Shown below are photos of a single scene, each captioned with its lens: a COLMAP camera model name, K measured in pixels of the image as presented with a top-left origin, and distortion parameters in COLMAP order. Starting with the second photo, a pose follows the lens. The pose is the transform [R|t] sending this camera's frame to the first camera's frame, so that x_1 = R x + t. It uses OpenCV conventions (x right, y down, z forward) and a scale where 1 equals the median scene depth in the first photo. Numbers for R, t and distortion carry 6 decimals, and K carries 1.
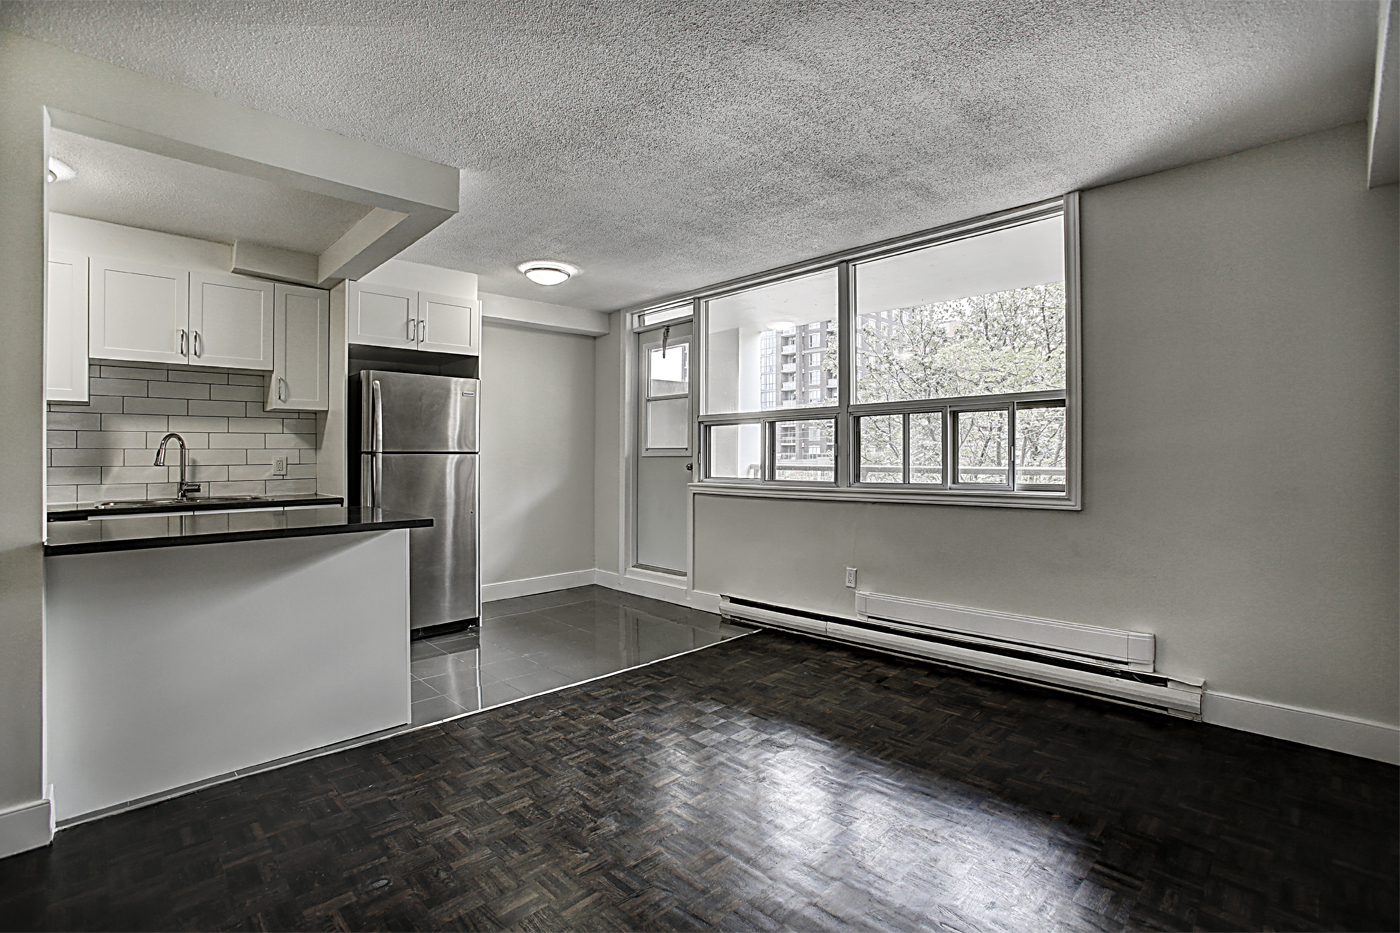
lens RADIAL K [[640.4, 0, 698.1], [0, 640.4, 449.8], [0, 0, 1]] dist [-0.049052, 0.017422]
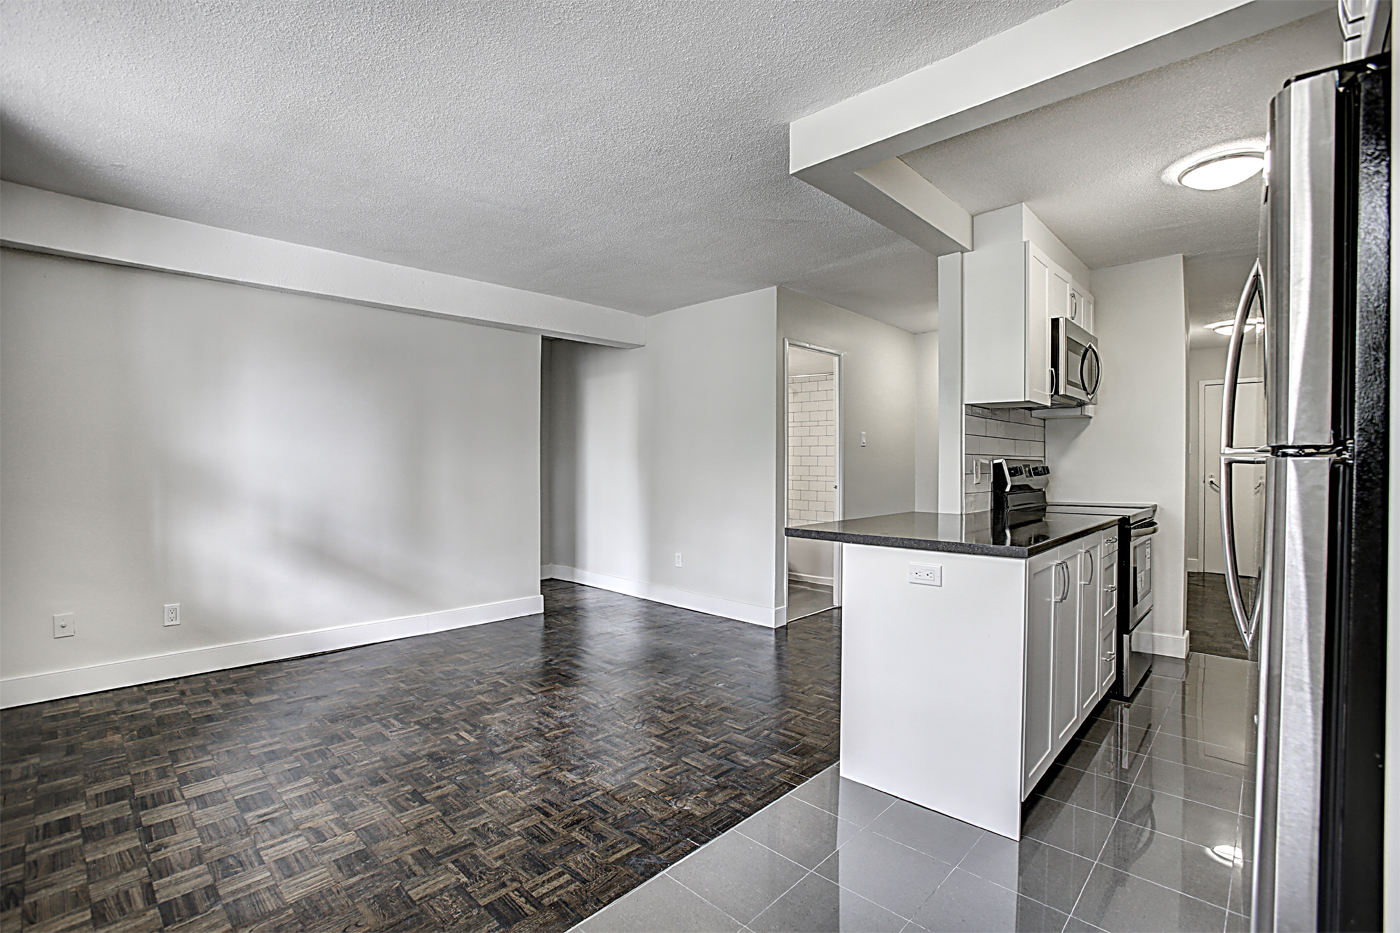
lens RADIAL K [[642.8, 0, 700.0], [0, 642.8, 466.5], [0, 0, 1]] dist [-0.078294, 0.030738]
pose [[-0.999380, 0.000495, -0.035203, -0.191463], [0.000835, 0.999953, -0.009634, 0.018179], [0.035197, -0.009657, -0.999334, 1.507802]]
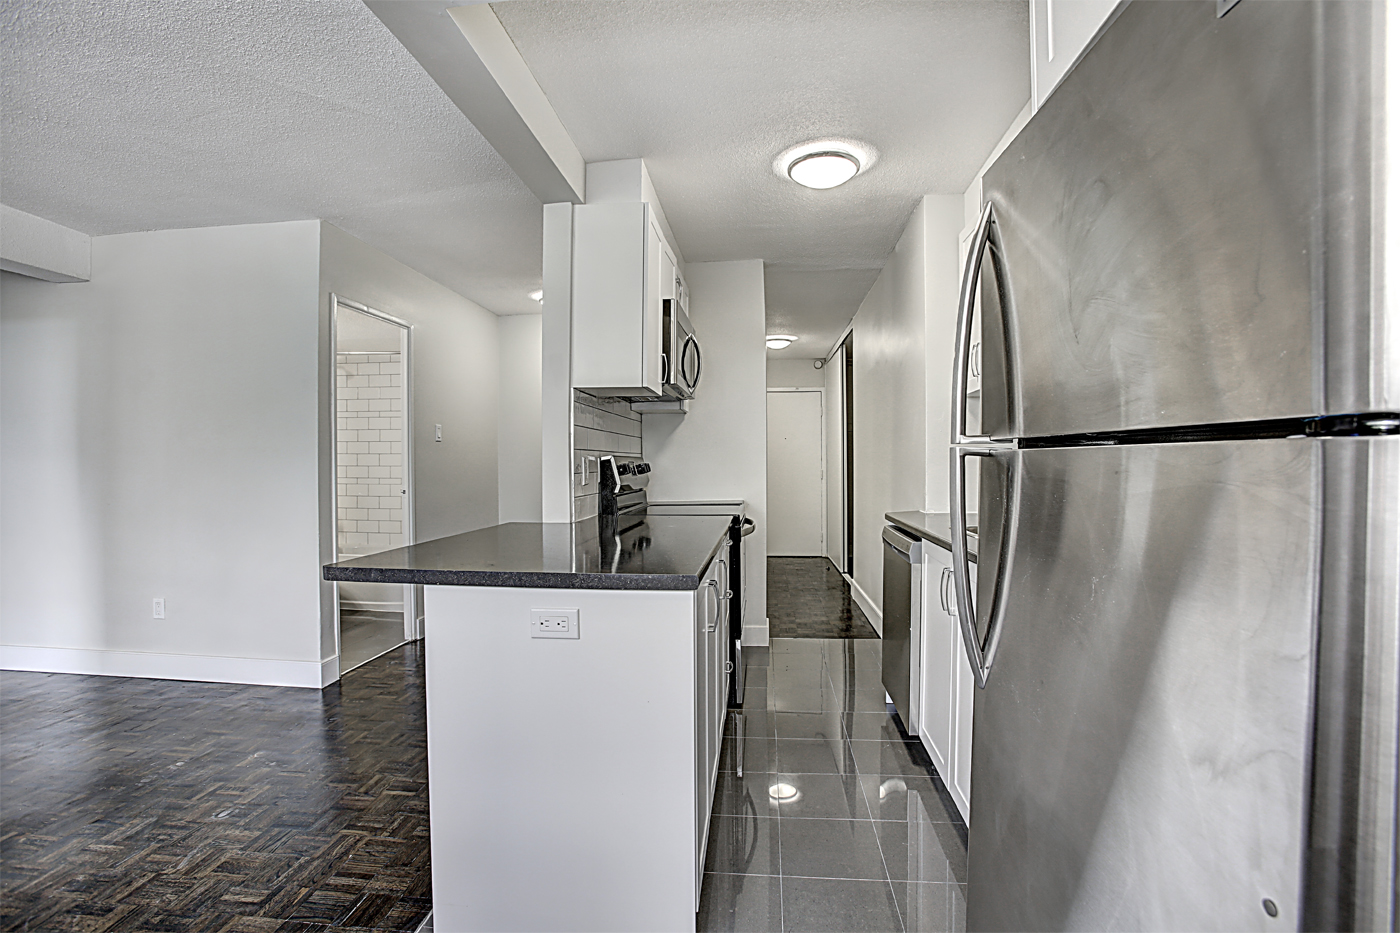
lens RADIAL K [[642.8, 0, 700.0], [0, 642.8, 466.5], [0, 0, 1]] dist [-0.078294, 0.030738]
pose [[-0.773257, 0.009798, -0.634017, -0.242797], [0.015420, 0.999875, -0.003353, 0.017024], [0.633906, -0.012369, -0.773311, 1.274718]]
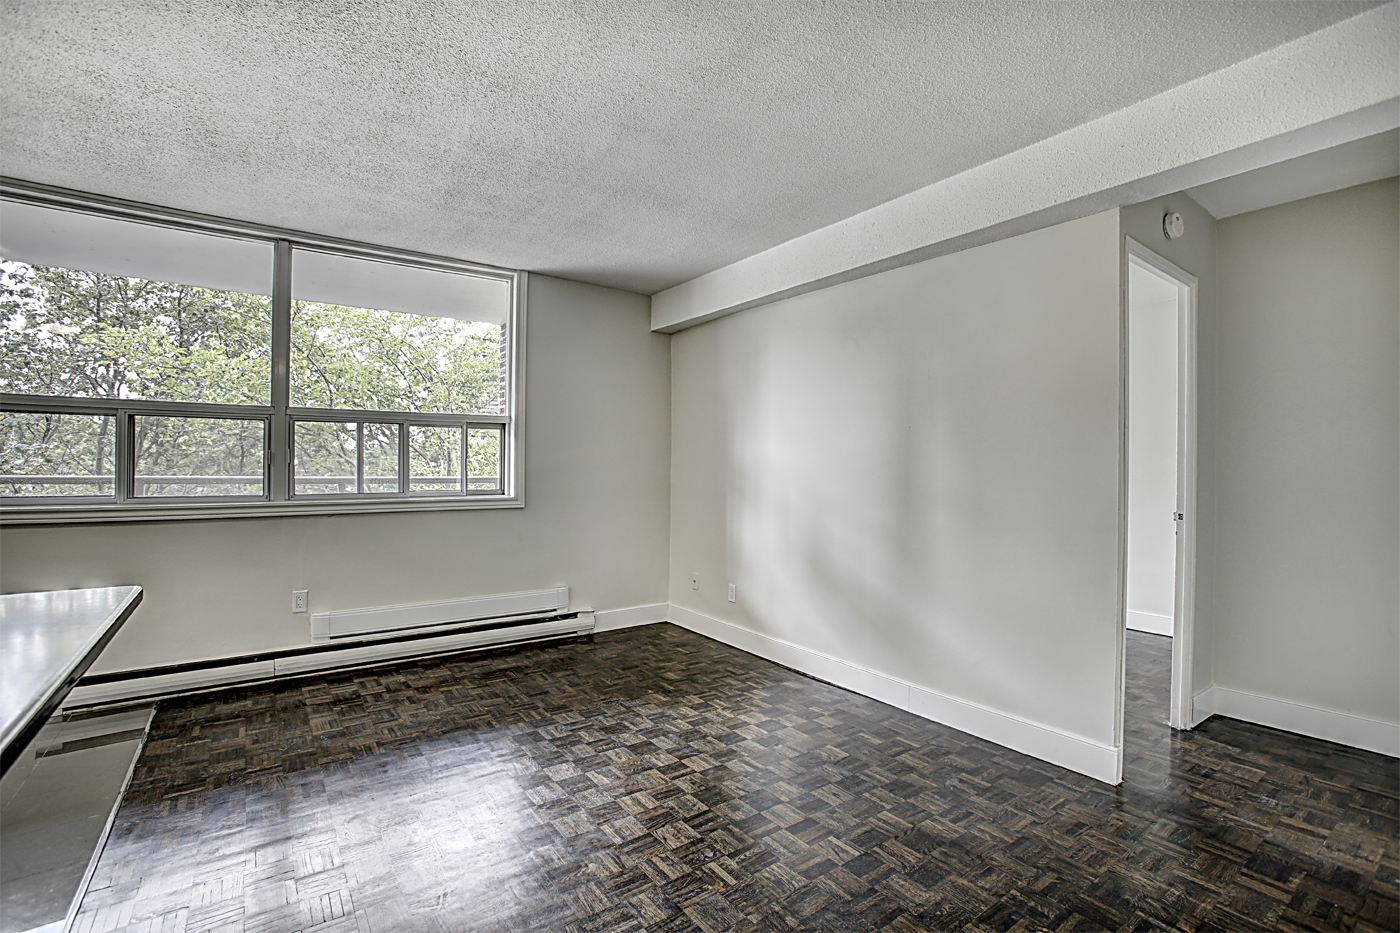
lens RADIAL K [[642.8, 0, 700.0], [0, 642.8, 466.5], [0, 0, 1]] dist [-0.078294, 0.030738]
pose [[0.163102, 0.006598, 0.986587, -0.622164], [-0.019720, 0.999800, -0.003426, 0.004221], [-0.986412, -0.018897, 0.163199, 0.367465]]
